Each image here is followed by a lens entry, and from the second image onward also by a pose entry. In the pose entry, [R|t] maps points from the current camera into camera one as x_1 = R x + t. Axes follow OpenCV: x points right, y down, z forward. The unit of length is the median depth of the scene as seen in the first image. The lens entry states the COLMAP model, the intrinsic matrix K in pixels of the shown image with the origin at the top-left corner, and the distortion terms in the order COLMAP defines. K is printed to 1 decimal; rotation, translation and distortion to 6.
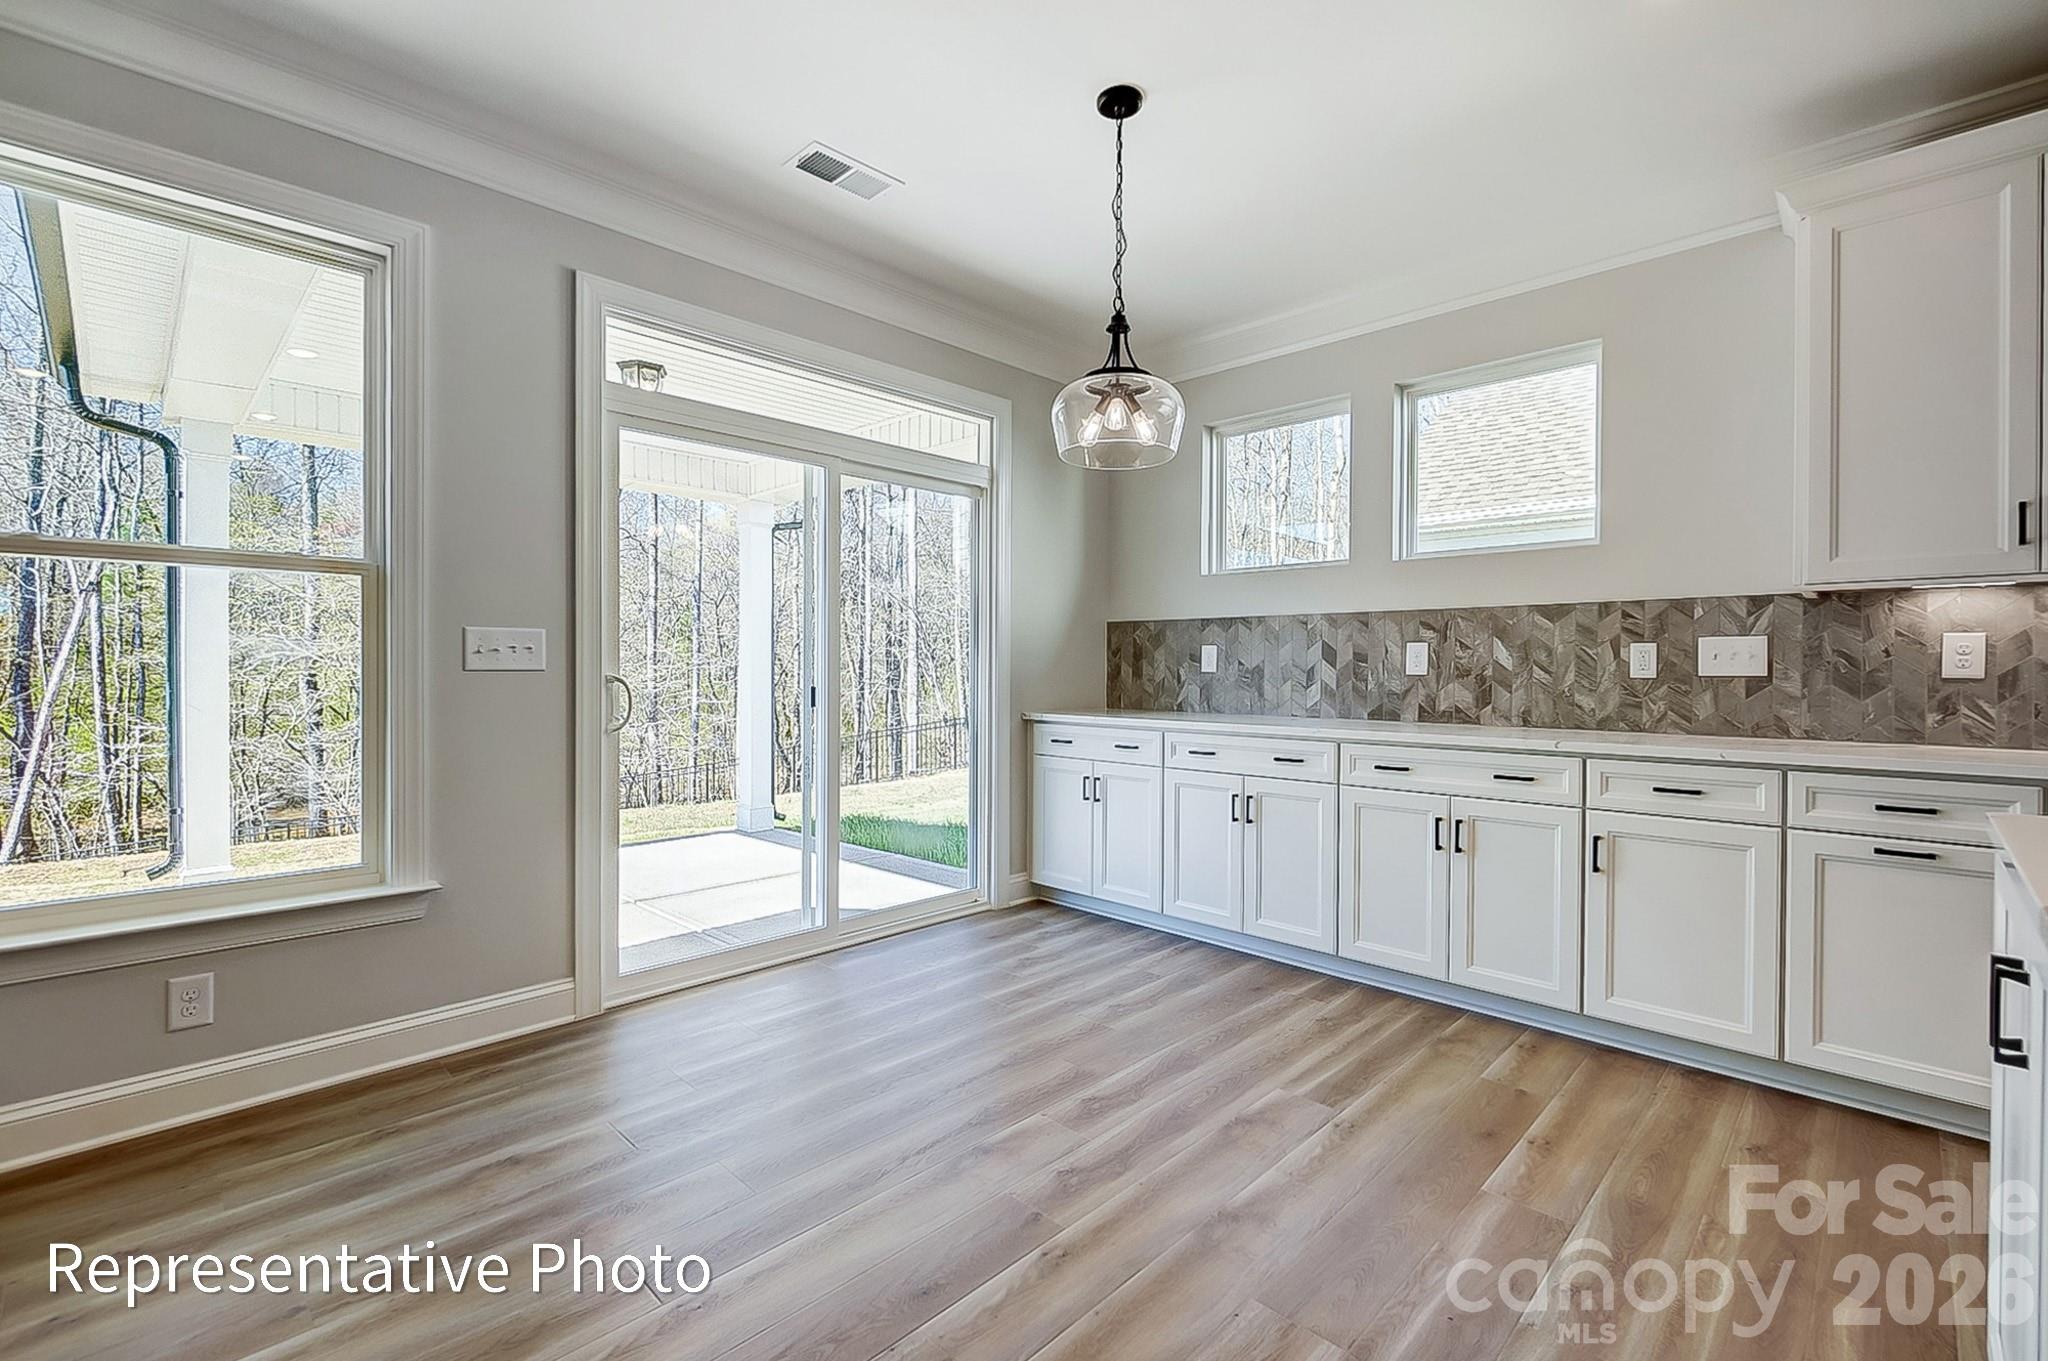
lens RADIAL K [[891.2, 0, 1022.2], [0, 891.2, 673.0], [0, 0, 1]] dist [-0.000944, -0.001060]
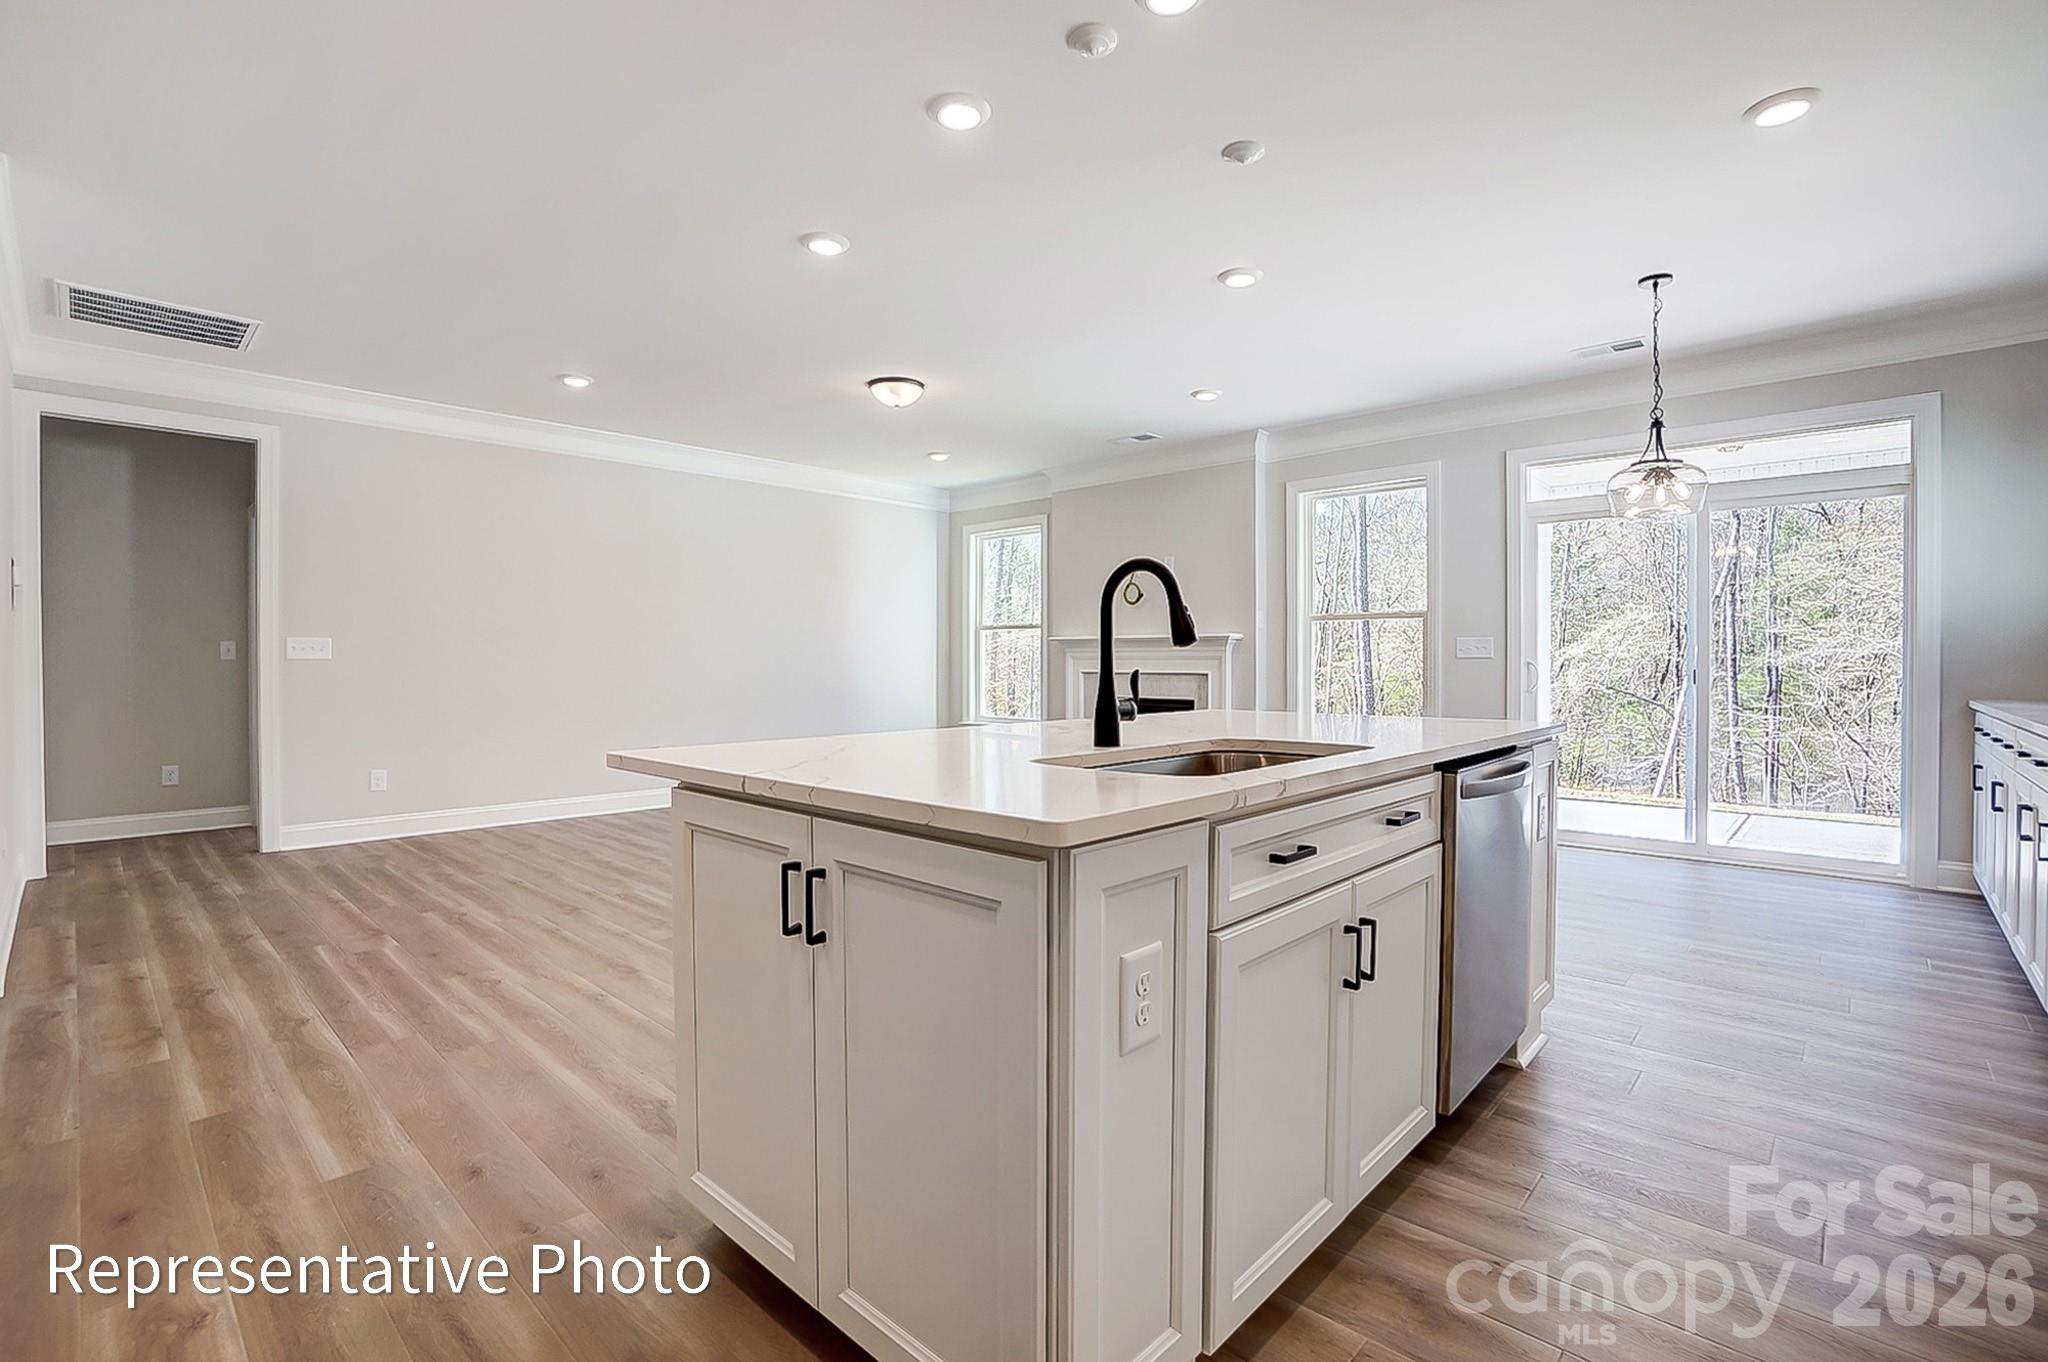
lens RADIAL K [[921.9, 0, 1011.0], [0, 921.9, 668.6], [0, 0, 1]] dist [-0.052973, 0.013173]
pose [[0.020029, 0.004929, -0.999787, 1.414627], [-0.004128, 0.999980, 0.004847, 0.013399], [0.999791, 0.004030, 0.020049, -0.096986]]
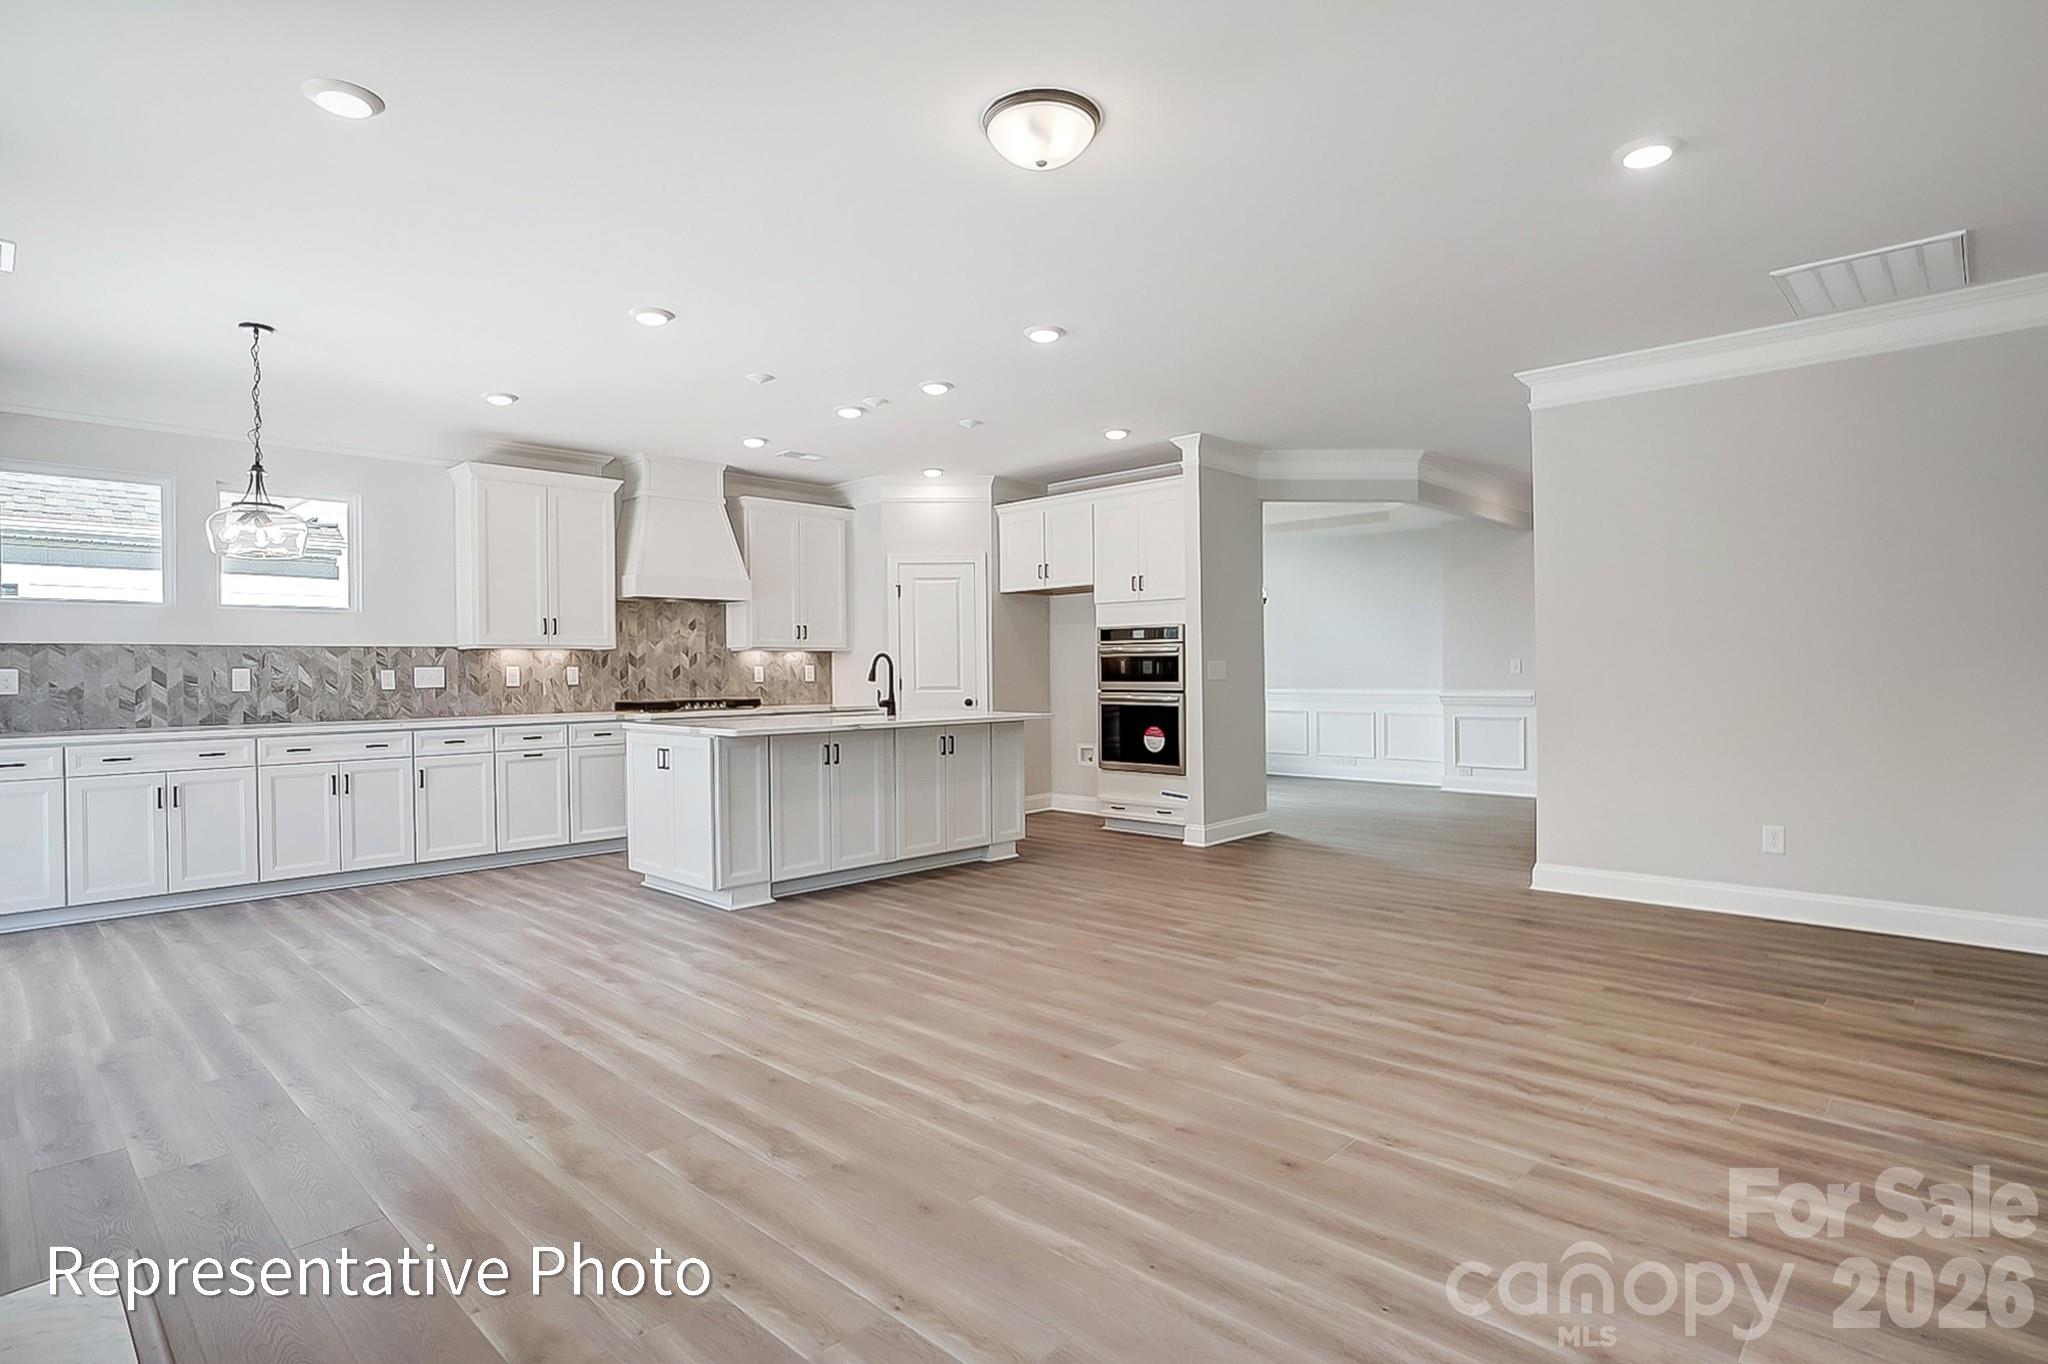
lens RADIAL K [[1062.8, 0, 1005.6], [0, 1062.8, 671.3], [0, 0, 1]] dist [-0.035907, 0.012915]
pose [[-0.004278, -0.005790, 0.999974, -1.498668], [0.013823, 0.999887, 0.005849, -0.027723], [-0.999895, 0.013848, -0.004198, -0.251291]]
